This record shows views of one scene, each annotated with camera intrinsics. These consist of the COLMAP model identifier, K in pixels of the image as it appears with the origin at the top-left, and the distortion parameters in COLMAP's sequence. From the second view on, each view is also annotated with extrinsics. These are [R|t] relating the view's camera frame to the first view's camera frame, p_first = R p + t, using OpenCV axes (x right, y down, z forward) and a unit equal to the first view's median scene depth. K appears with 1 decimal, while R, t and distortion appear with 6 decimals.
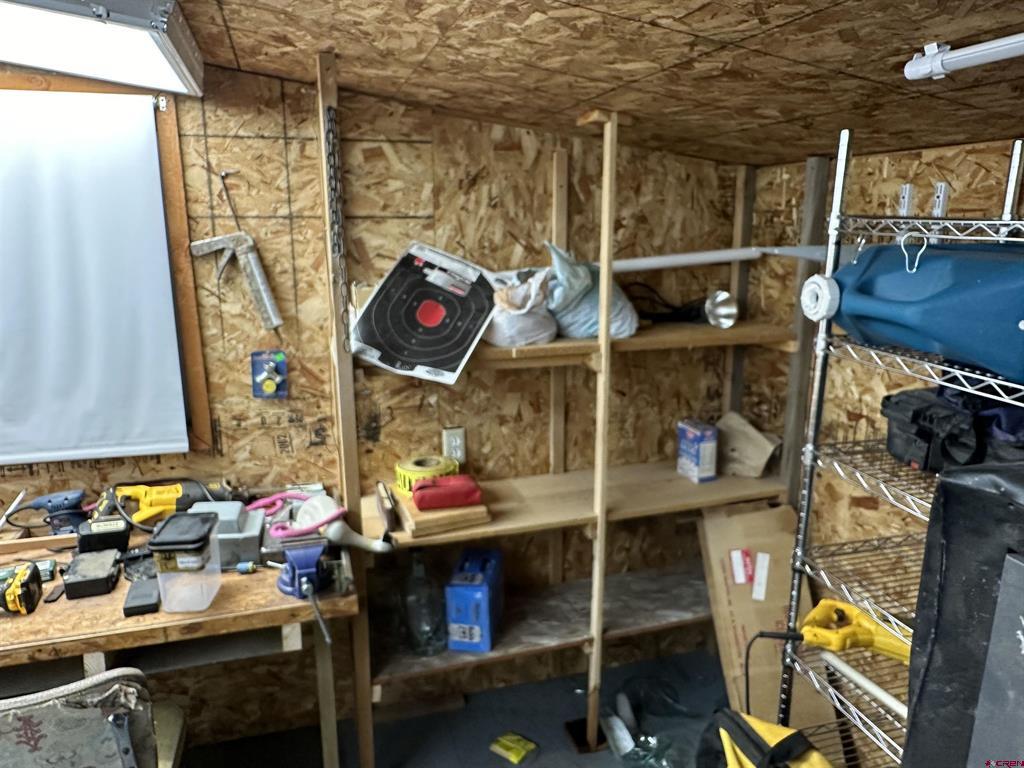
lens RADIAL K [[725.7, 0, 508.2], [0, 725.7, 386.6], [0, 0, 1]] dist [-0.005780, -0.000384]
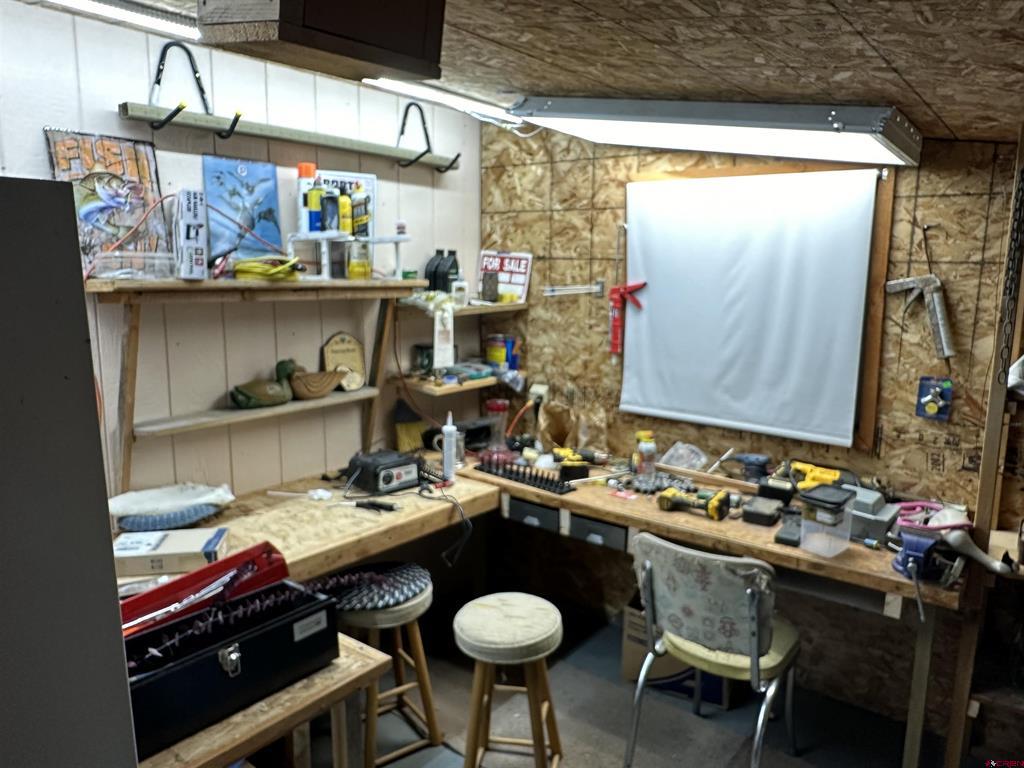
lens RADIAL K [[725.7, 0, 510.1], [0, 725.7, 380.9], [0, 0, 1]] dist [-0.005780, -0.000384]
pose [[0.590207, 0.143980, -0.794308, 0.191164], [-0.191592, 0.980835, 0.035429, 0.047259], [0.784186, 0.131273, 0.606481, -0.235885]]
